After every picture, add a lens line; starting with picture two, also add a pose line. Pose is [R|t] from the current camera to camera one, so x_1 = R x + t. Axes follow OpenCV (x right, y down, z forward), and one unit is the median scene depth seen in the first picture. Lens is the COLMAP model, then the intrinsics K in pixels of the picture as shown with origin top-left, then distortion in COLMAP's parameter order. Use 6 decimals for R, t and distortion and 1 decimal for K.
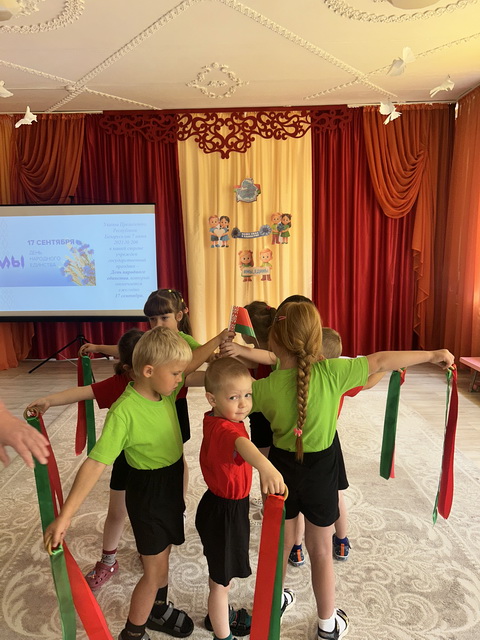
lens RADIAL K [[482.5, 0, 236.5], [0, 482.5, 322.6], [0, 0, 1]] dist [0.049604, -0.050837]
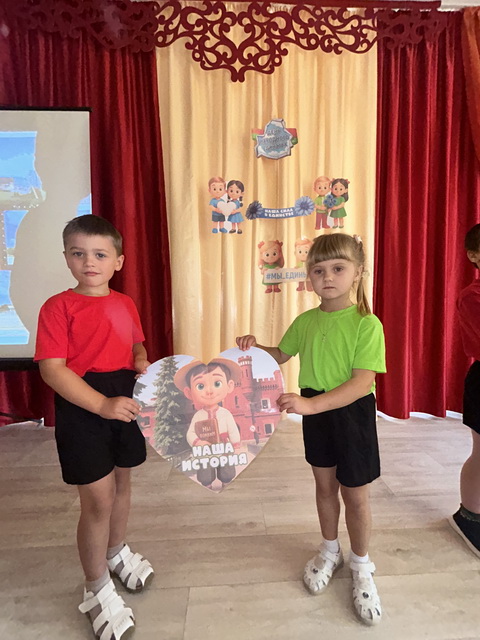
lens RADIAL K [[261.1, 0, 236.8], [0, 261.1, 322.3], [0, 0, 1]] dist [0.002358, -0.001433]
pose [[0.996457, 0.000817, 0.084098, -0.051018], [0.006843, 0.995850, -0.090751, -0.020414], [-0.083823, 0.091005, 0.992316, 0.716465]]
